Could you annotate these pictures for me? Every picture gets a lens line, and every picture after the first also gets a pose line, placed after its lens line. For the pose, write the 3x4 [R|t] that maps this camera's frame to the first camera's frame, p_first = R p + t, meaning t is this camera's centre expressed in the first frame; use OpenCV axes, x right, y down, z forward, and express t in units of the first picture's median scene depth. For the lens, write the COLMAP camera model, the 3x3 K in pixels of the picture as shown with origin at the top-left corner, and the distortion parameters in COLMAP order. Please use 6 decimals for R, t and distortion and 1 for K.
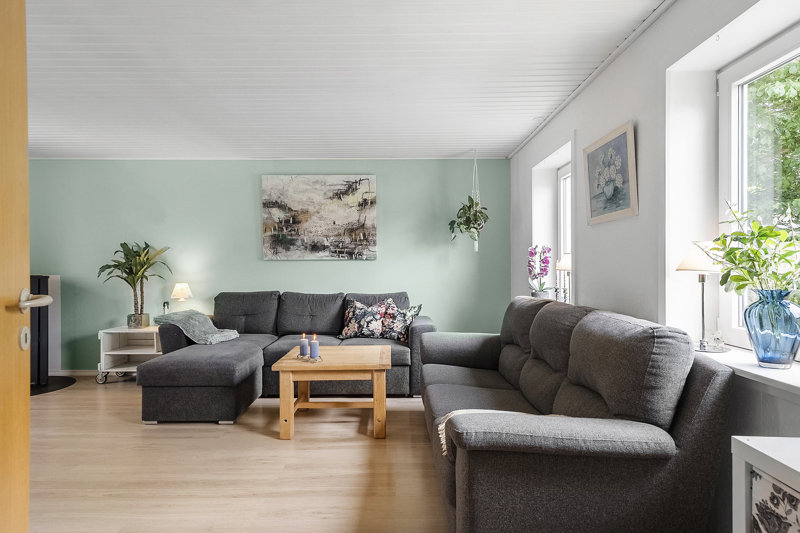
lens RADIAL K [[465.5, 0, 397.9], [0, 465.5, 263.2], [0, 0, 1]] dist [0.025753, 0.000572]
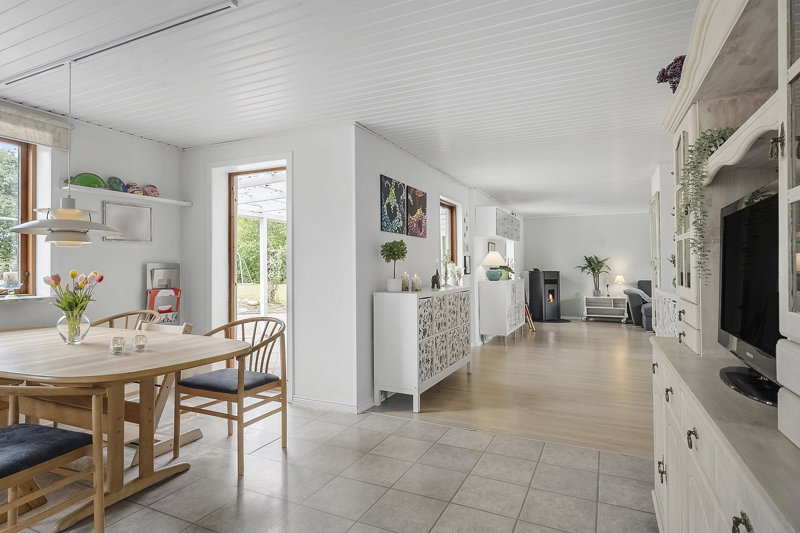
lens RADIAL K [[430.8, 0, 398.2], [0, 430.8, 263.1], [0, 0, 1]] dist [0.004684, 0.000913]
pose [[0.905997, -0.008792, -0.423194, -0.525063], [0.004499, 0.999928, -0.011142, 0.006668], [0.423261, 0.008190, 0.905971, -1.074201]]
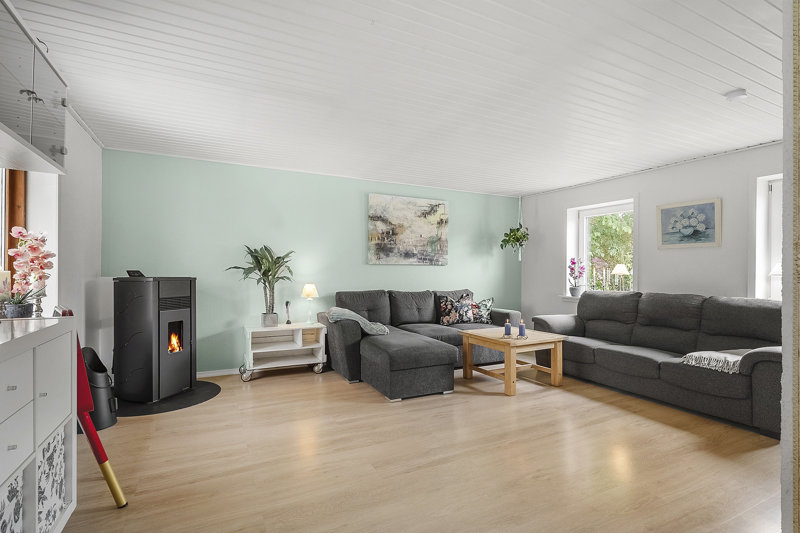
lens RADIAL K [[382.2, 0, 396.7], [0, 382.2, 268.3], [0, 0, 1]] dist [-0.008302, -0.000322]
pose [[0.892323, 0.009084, 0.451305, -0.669069], [-0.011958, 0.999922, 0.003517, -0.000516], [-0.451238, -0.008535, 0.892363, 0.093439]]
